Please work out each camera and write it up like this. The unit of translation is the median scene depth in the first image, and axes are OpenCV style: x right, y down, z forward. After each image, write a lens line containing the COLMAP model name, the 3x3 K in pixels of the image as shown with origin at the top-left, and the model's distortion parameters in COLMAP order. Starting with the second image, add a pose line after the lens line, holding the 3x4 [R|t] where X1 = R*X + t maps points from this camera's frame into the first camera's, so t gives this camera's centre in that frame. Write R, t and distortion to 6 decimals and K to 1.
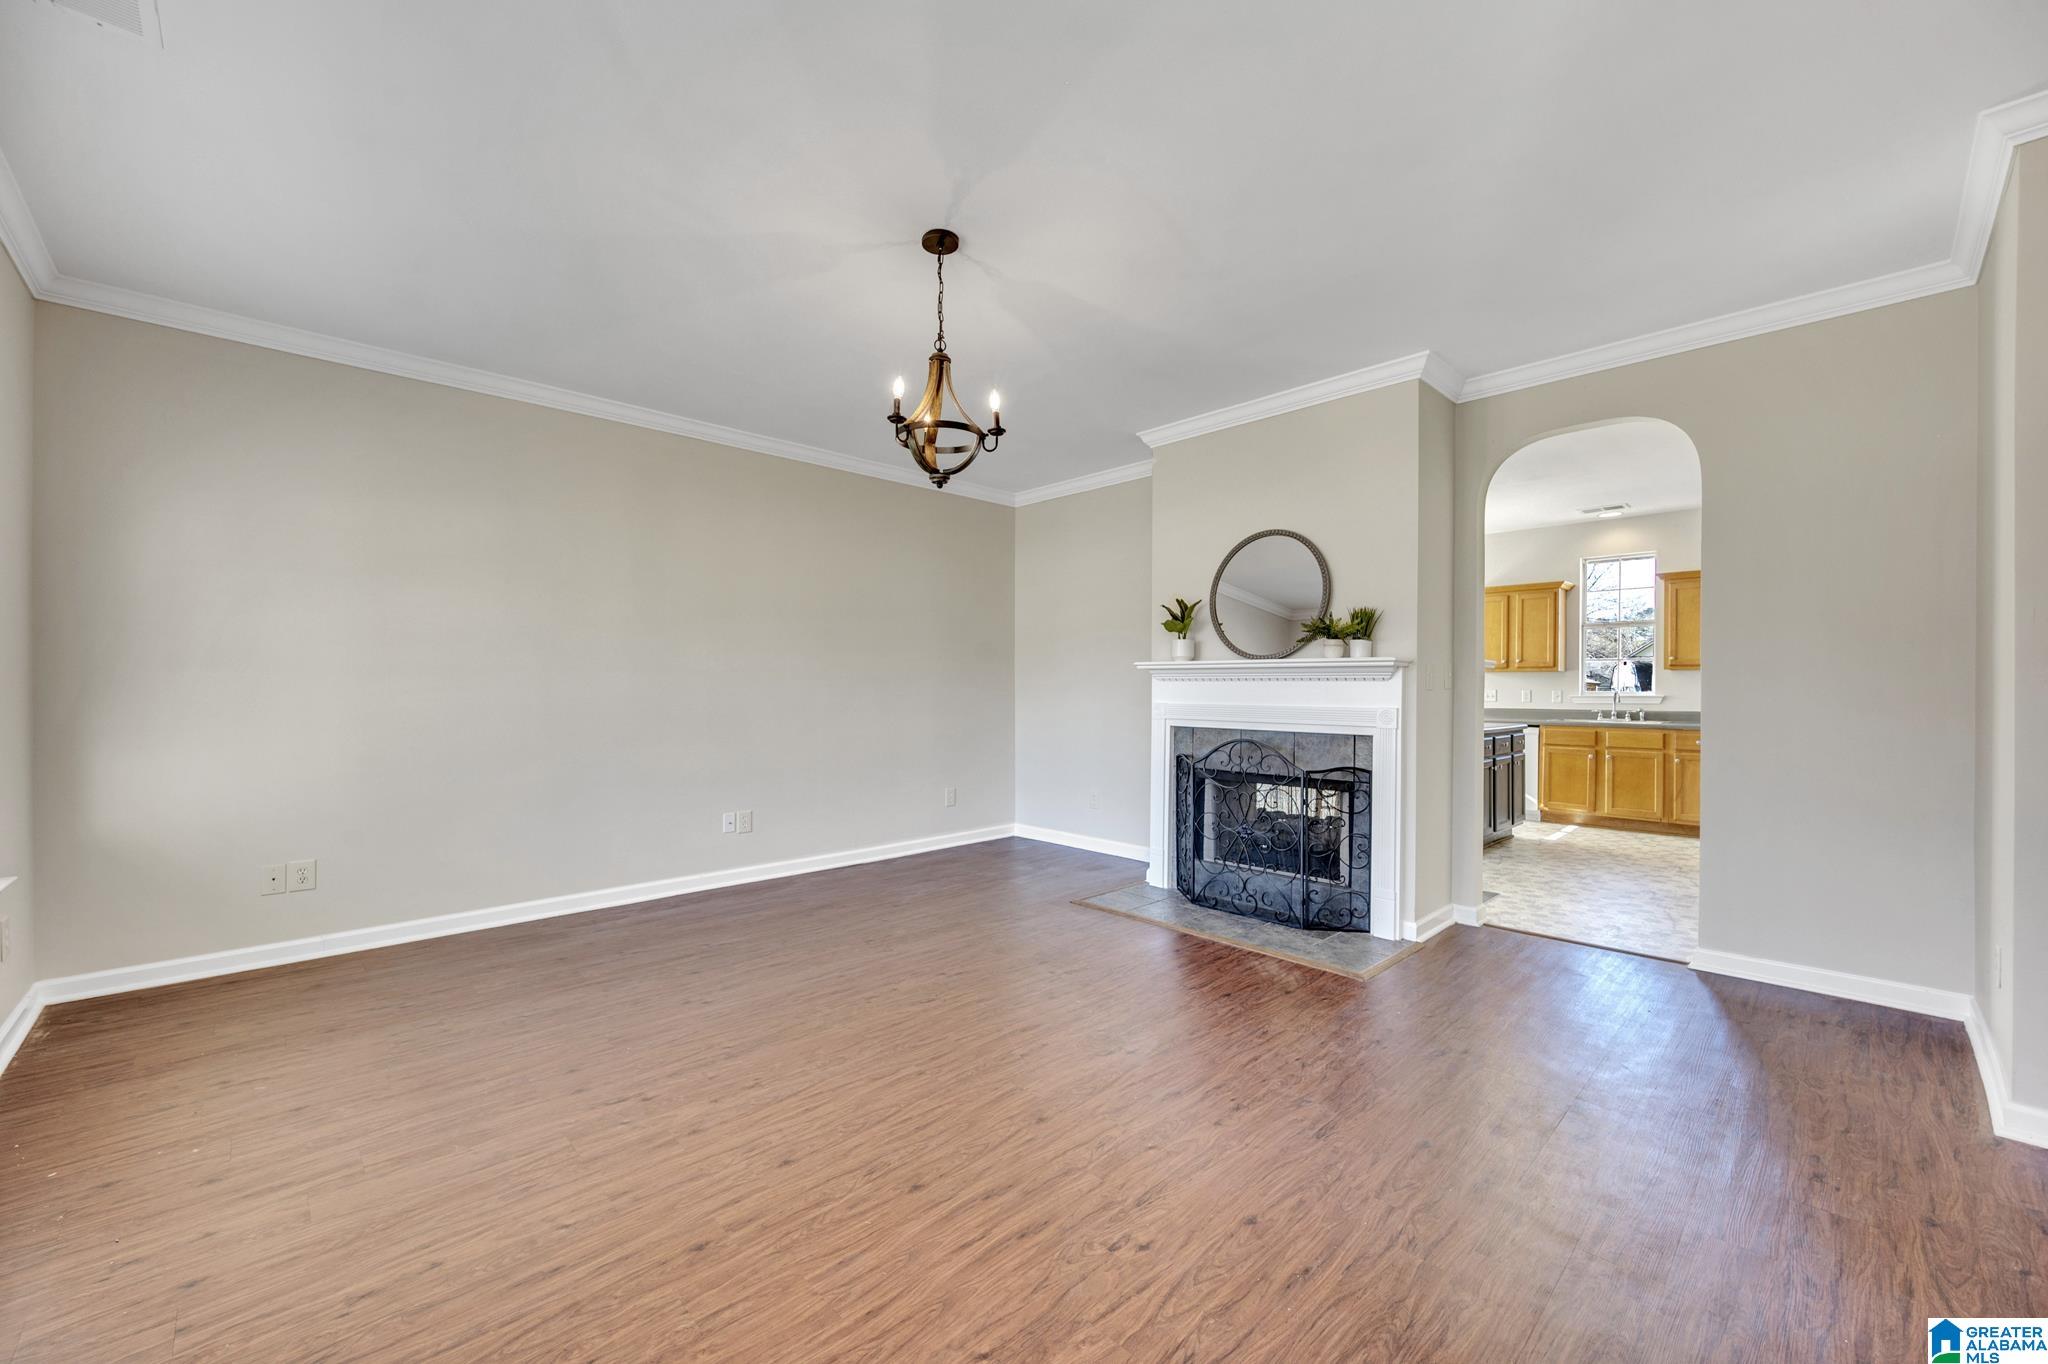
lens RADIAL K [[810.5, 0, 1026.1], [0, 810.5, 684.1], [0, 0, 1]] dist [0.000484, -0.000132]
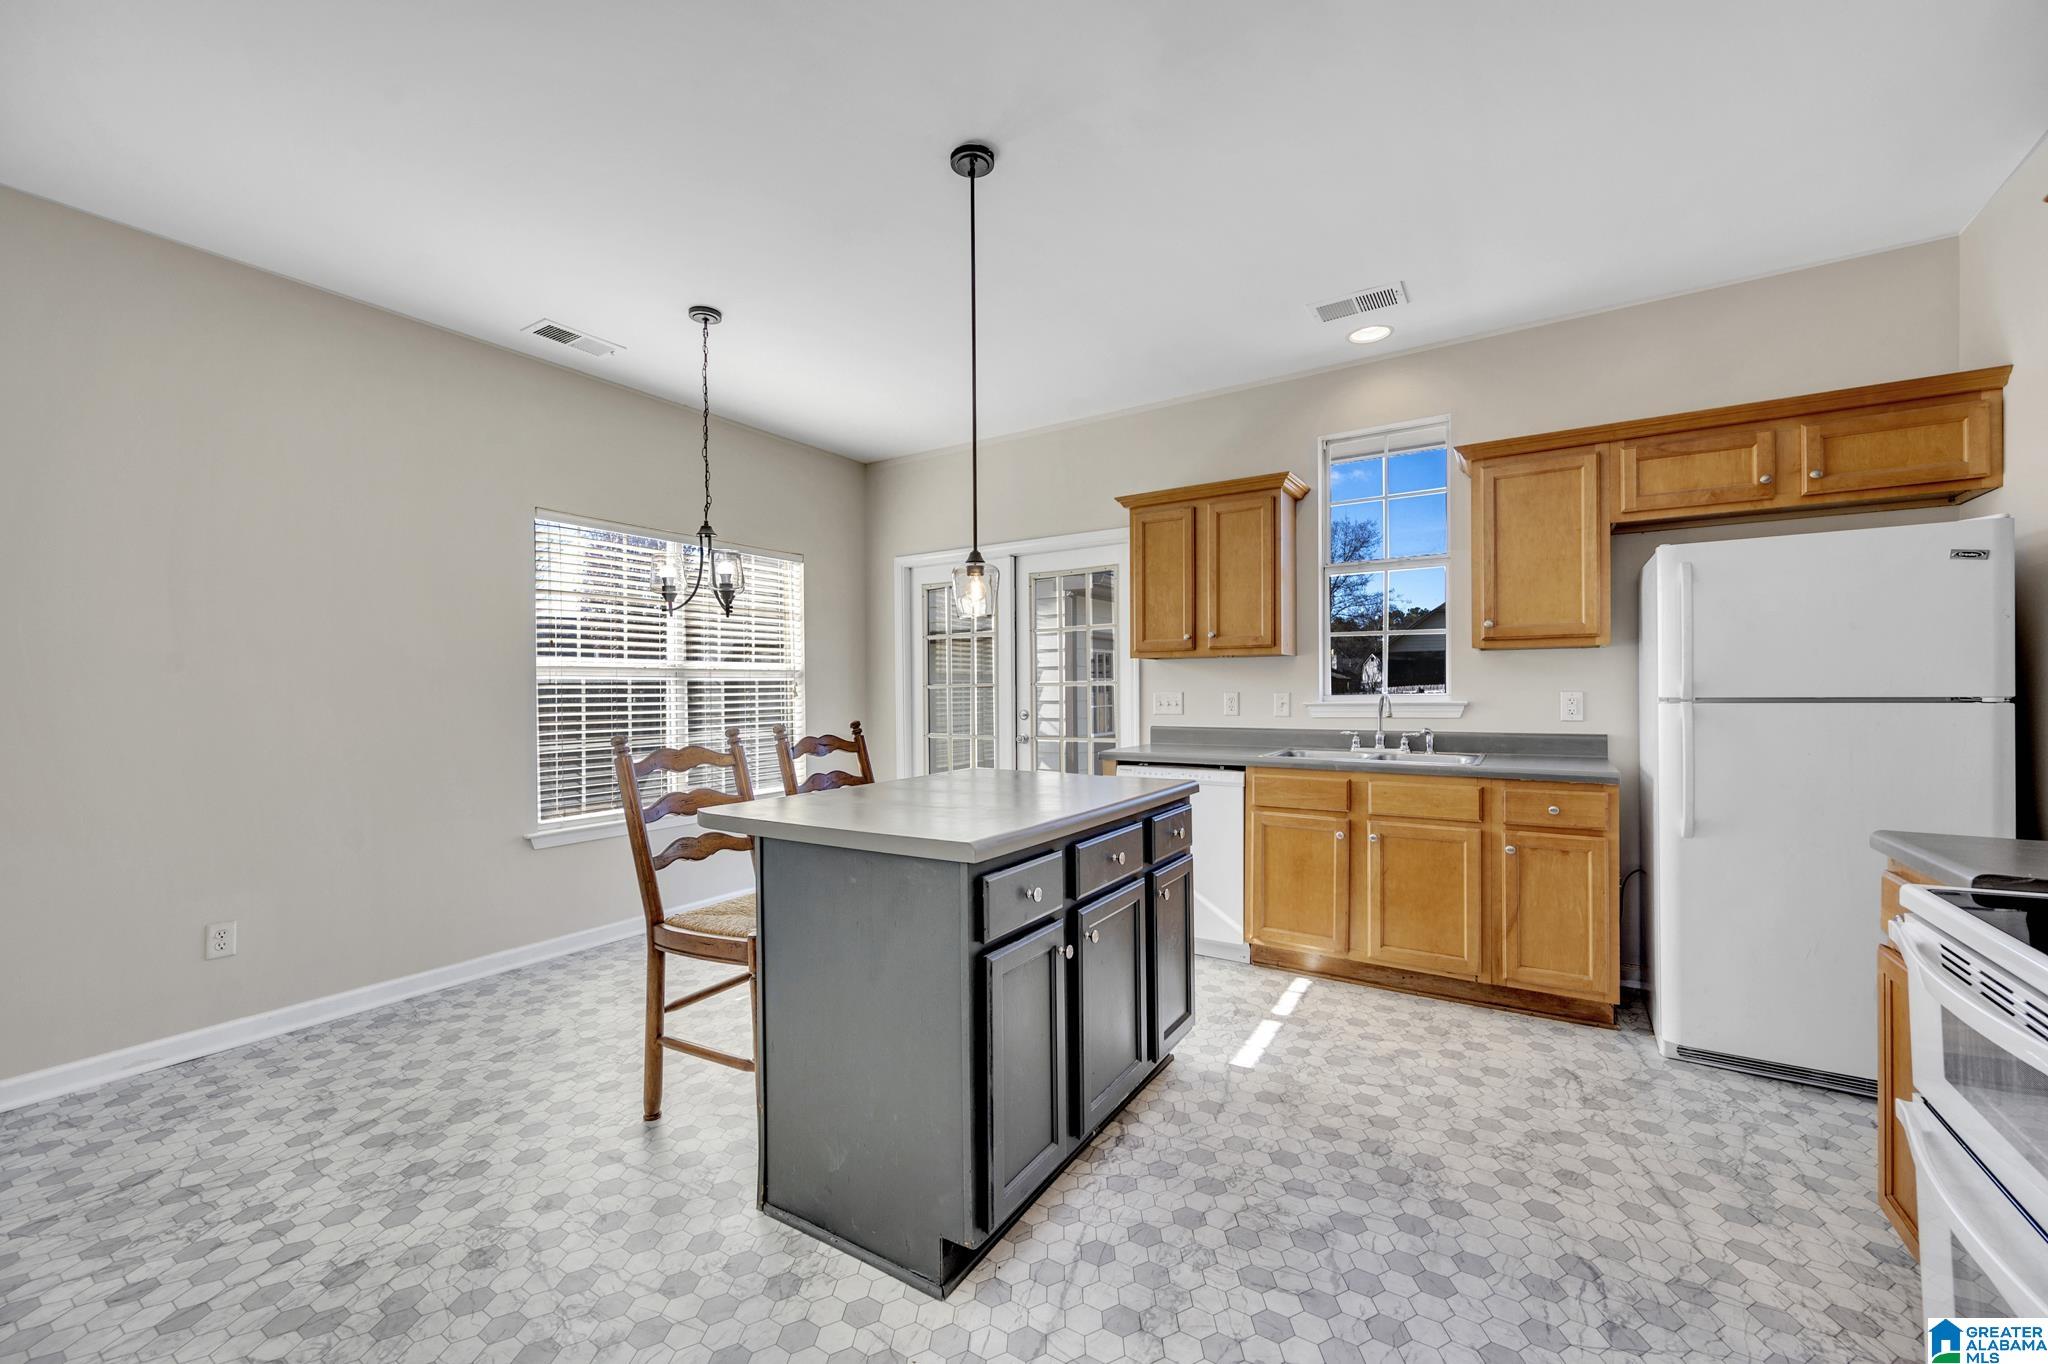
lens RADIAL K [[810.5, 0, 1018.1], [0, 810.5, 677.8], [0, 0, 1]] dist [0.000484, -0.000132]
pose [[0.974157, -0.007272, 0.225756, 0.401195], [0.008423, 0.999956, -0.004138, -0.001045], [-0.225716, 0.005932, 0.974175, 0.571546]]
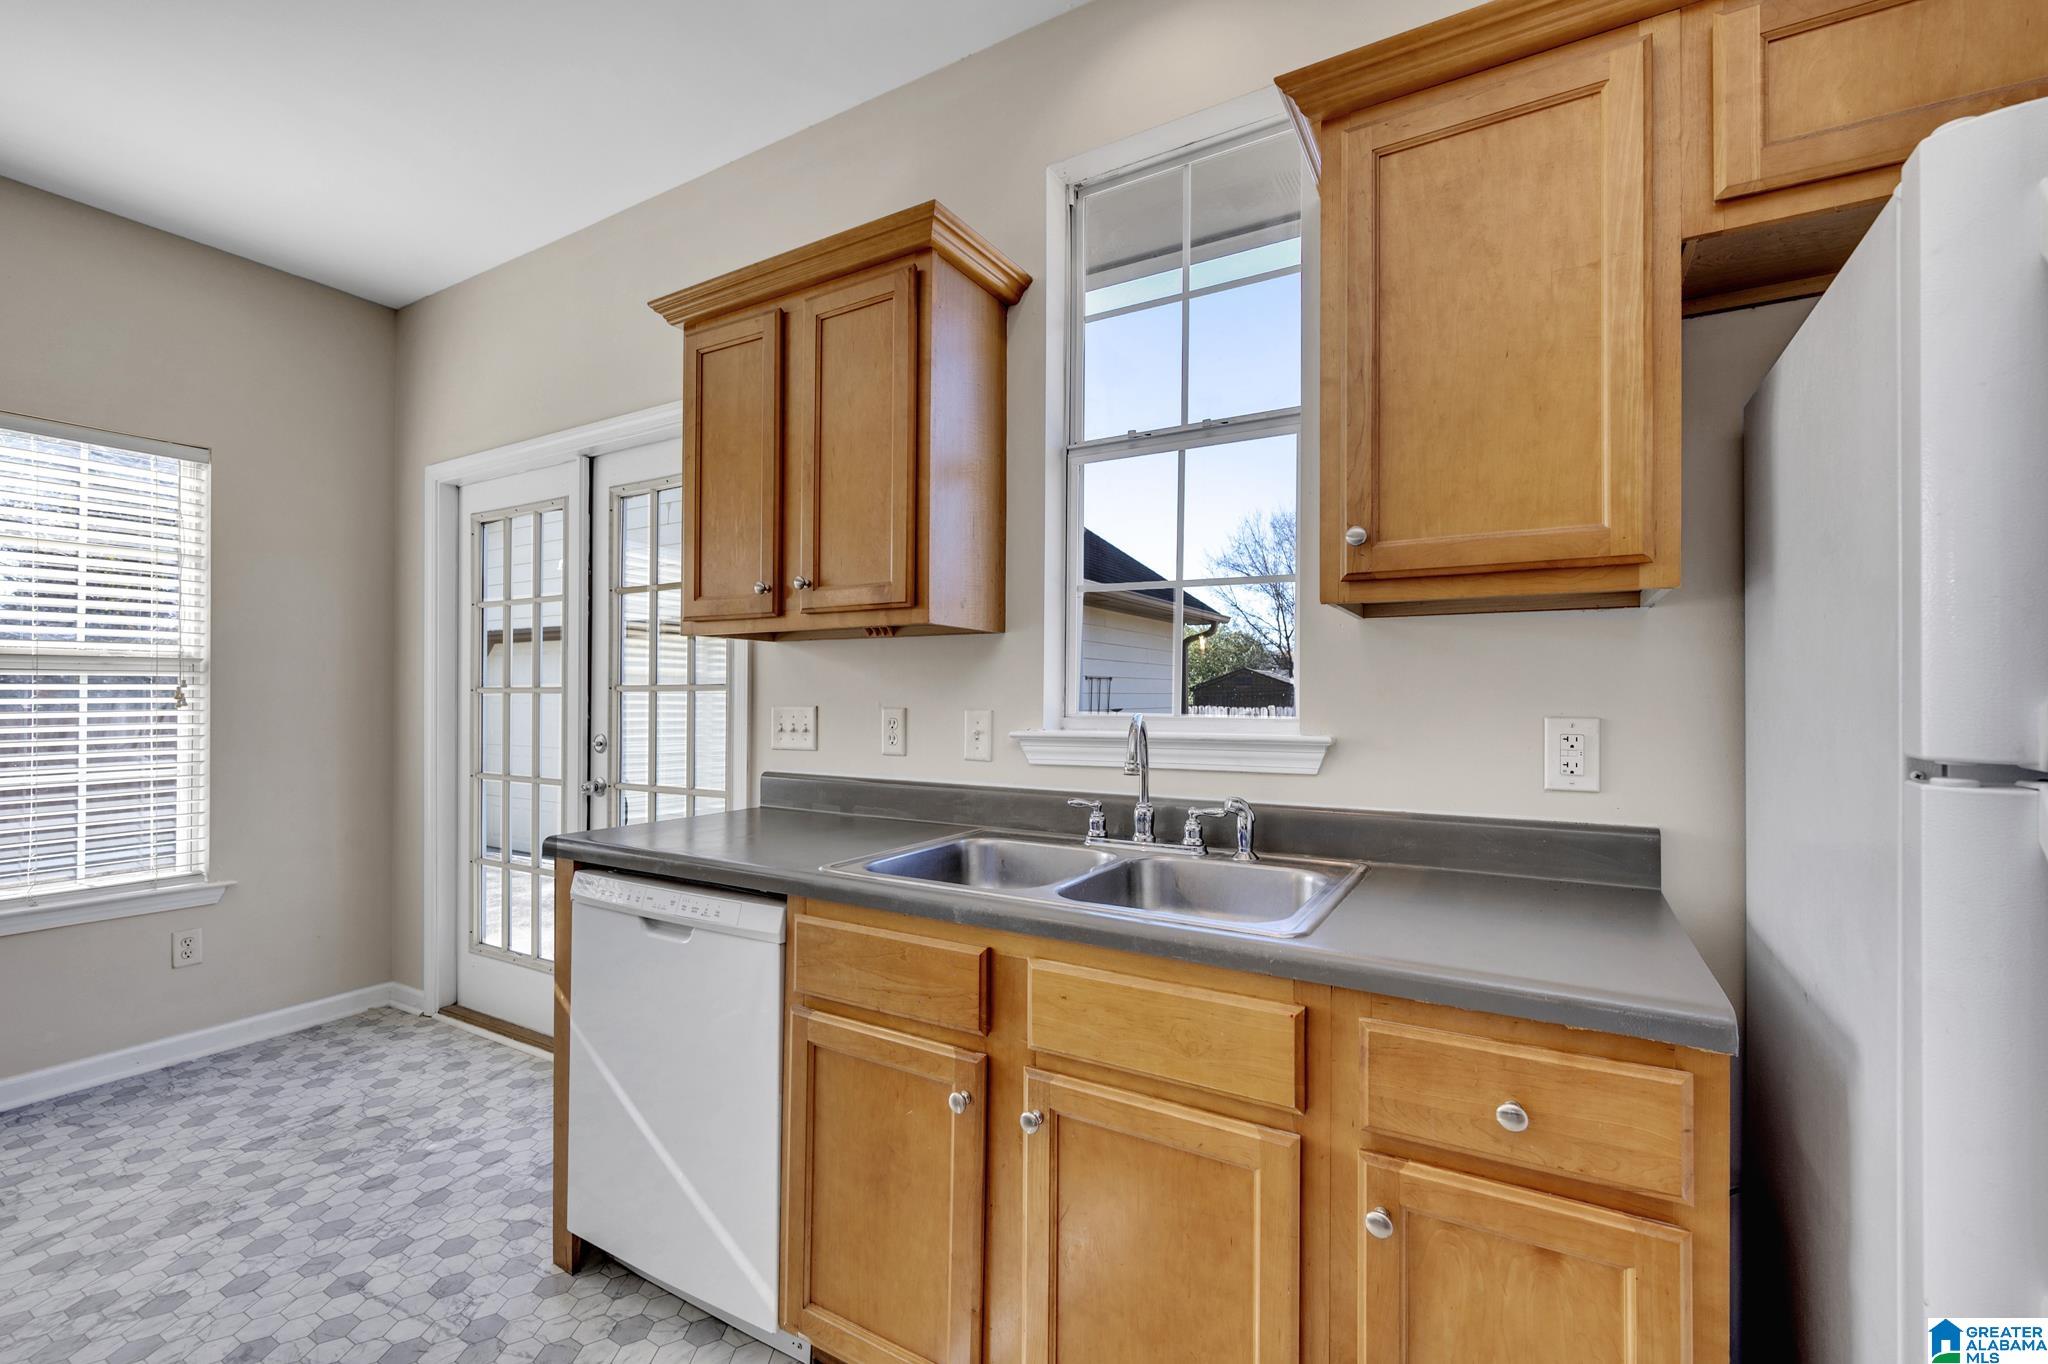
lens RADIAL K [[843.2, 0, 1033.2], [0, 843.2, 695.6], [0, 0, 1]] dist [-0.015244, -0.000531]
pose [[0.955363, 0.005806, 0.295378, 0.643331], [-0.006361, 0.999979, 0.000920, 0.002835], [-0.295367, -0.002758, 0.955380, 0.805028]]
